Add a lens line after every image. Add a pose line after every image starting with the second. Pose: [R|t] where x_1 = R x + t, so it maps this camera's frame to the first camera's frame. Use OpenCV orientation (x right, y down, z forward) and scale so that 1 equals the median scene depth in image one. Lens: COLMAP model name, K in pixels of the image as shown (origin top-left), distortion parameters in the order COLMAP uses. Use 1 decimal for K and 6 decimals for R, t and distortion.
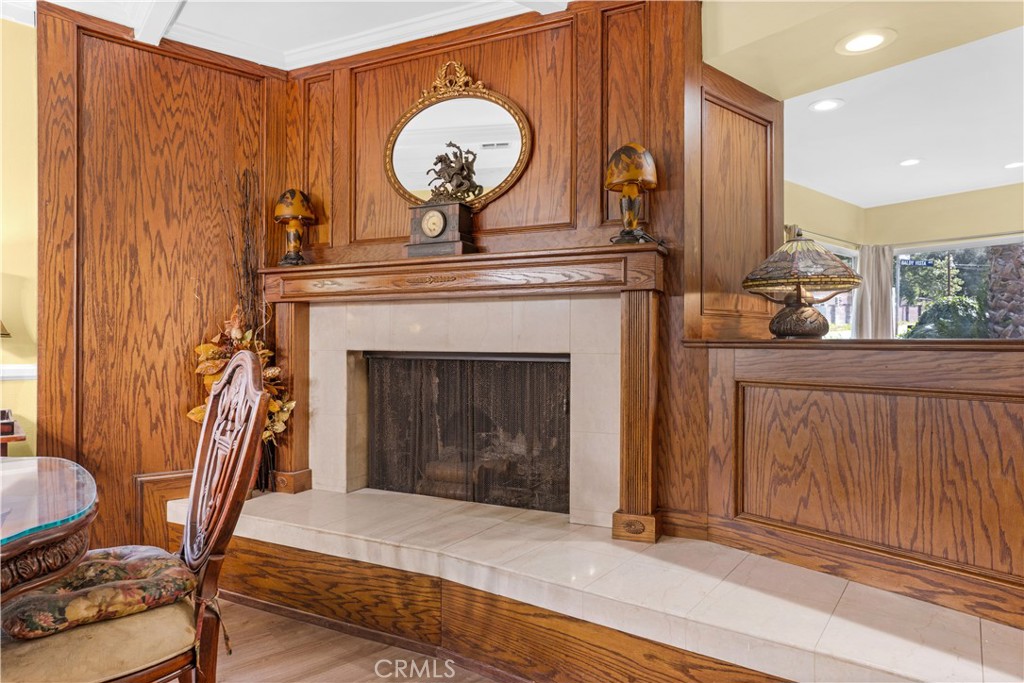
lens RADIAL K [[622.9, 0, 508.0], [0, 622.9, 336.3], [0, 0, 1]] dist [0.024256, 0.001134]
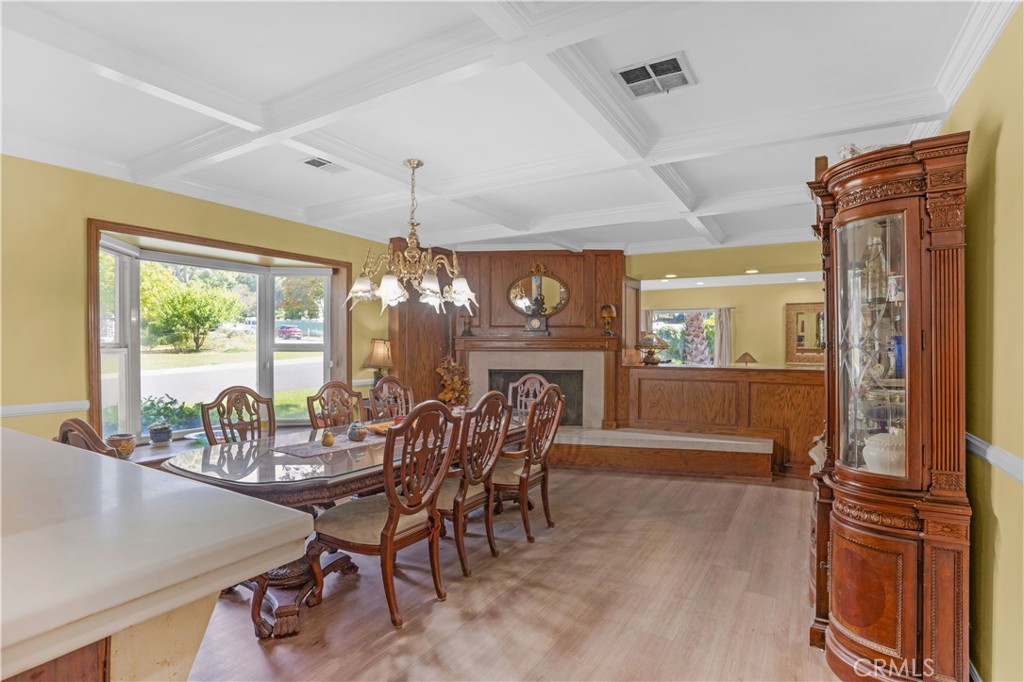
lens RADIAL K [[511.8, 0, 512.0], [0, 511.8, 341.0], [0, 0, 1]] dist [-0.052465, -0.000011]
pose [[0.943294, 0.003245, 0.331942, -1.093226], [-0.003553, 0.999994, 0.000322, -0.116737], [-0.331939, -0.001483, 0.943300, -1.234367]]
